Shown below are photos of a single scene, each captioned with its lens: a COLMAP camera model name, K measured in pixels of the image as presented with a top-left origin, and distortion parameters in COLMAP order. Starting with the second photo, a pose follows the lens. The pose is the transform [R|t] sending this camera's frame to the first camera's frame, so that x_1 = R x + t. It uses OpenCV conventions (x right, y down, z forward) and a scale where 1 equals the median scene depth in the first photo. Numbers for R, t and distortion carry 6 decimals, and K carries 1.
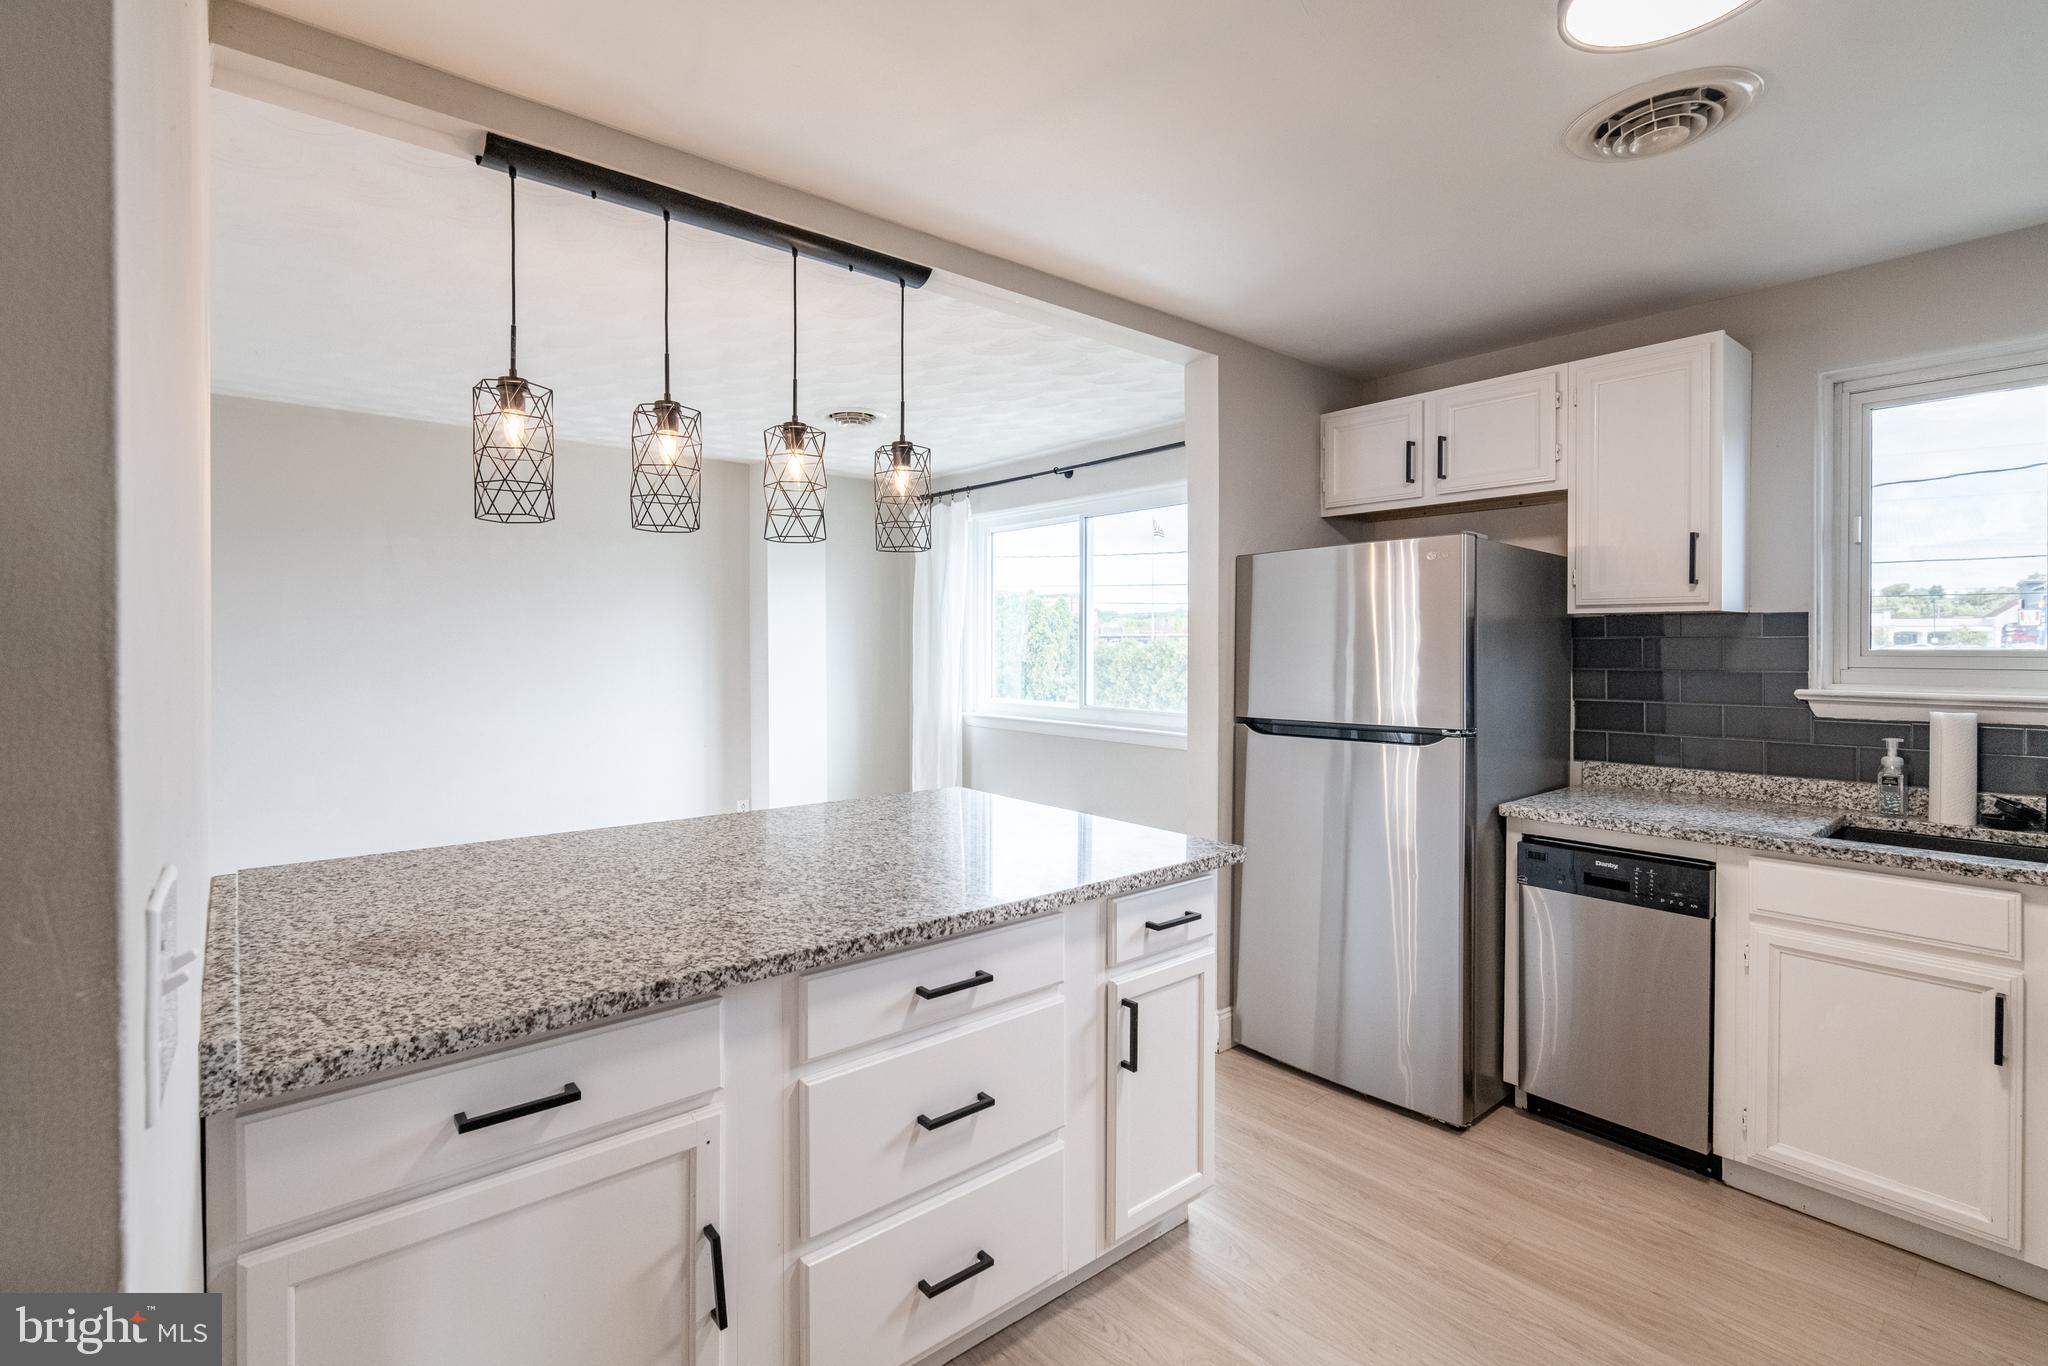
lens RADIAL K [[929.5, 0, 983.9], [0, 929.5, 649.2], [0, 0, 1]] dist [-0.009251, 0.001123]
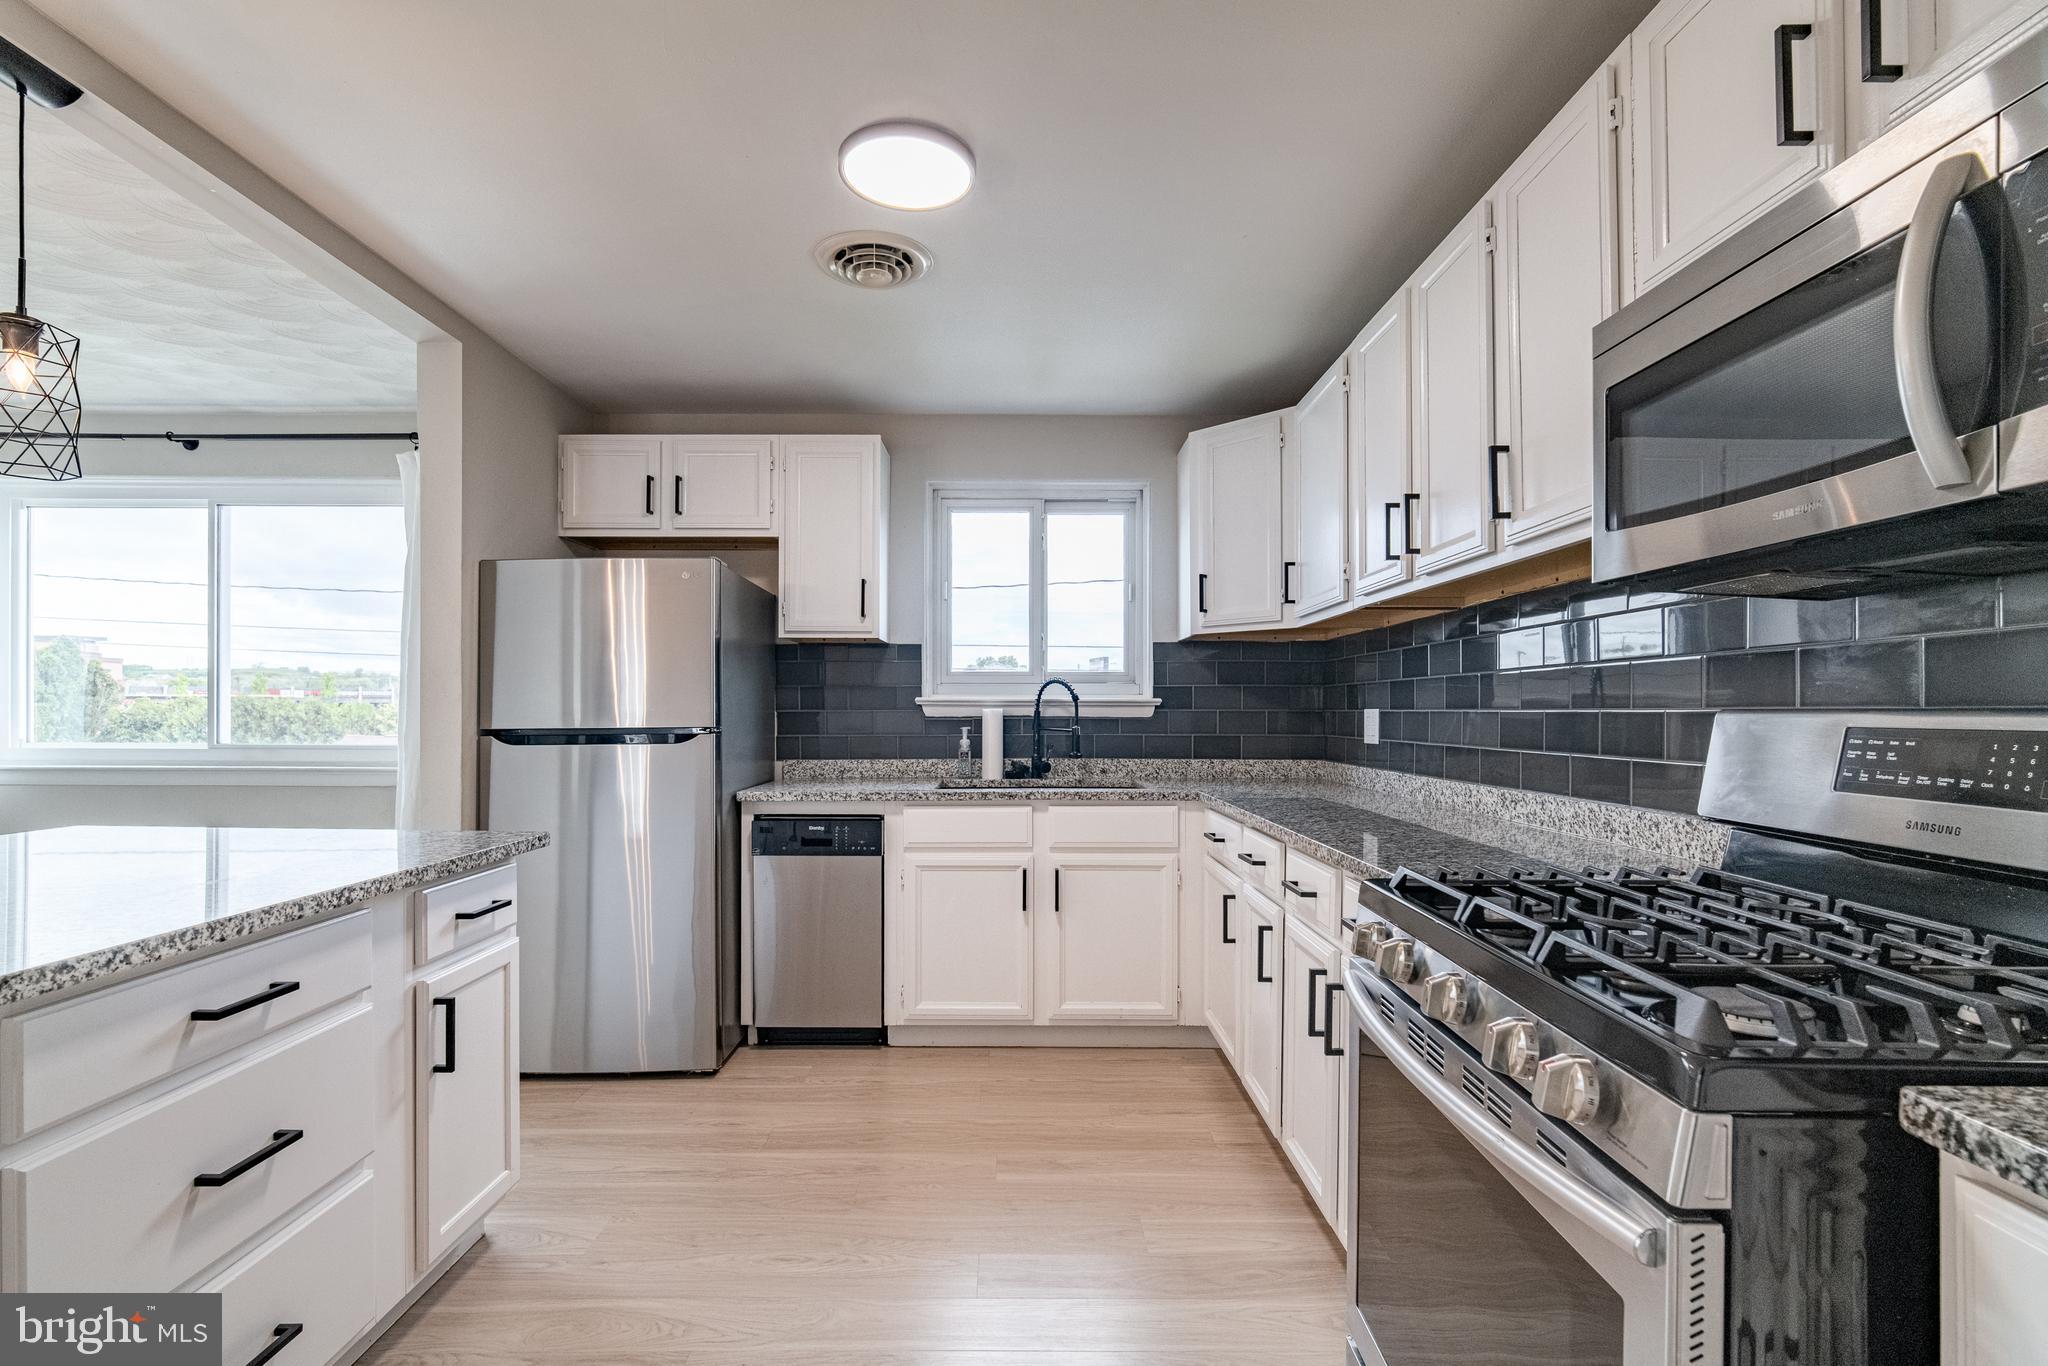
lens RADIAL K [[921.7, 0, 1013.0], [0, 921.7, 711.5], [0, 0, 1]] dist [-0.003460, 0.000574]
pose [[0.621926, 0.000387, 0.783076, -0.162561], [0.004652, 0.999980, -0.004189, 0.078212], [-0.783062, 0.006248, 0.621912, -0.012352]]
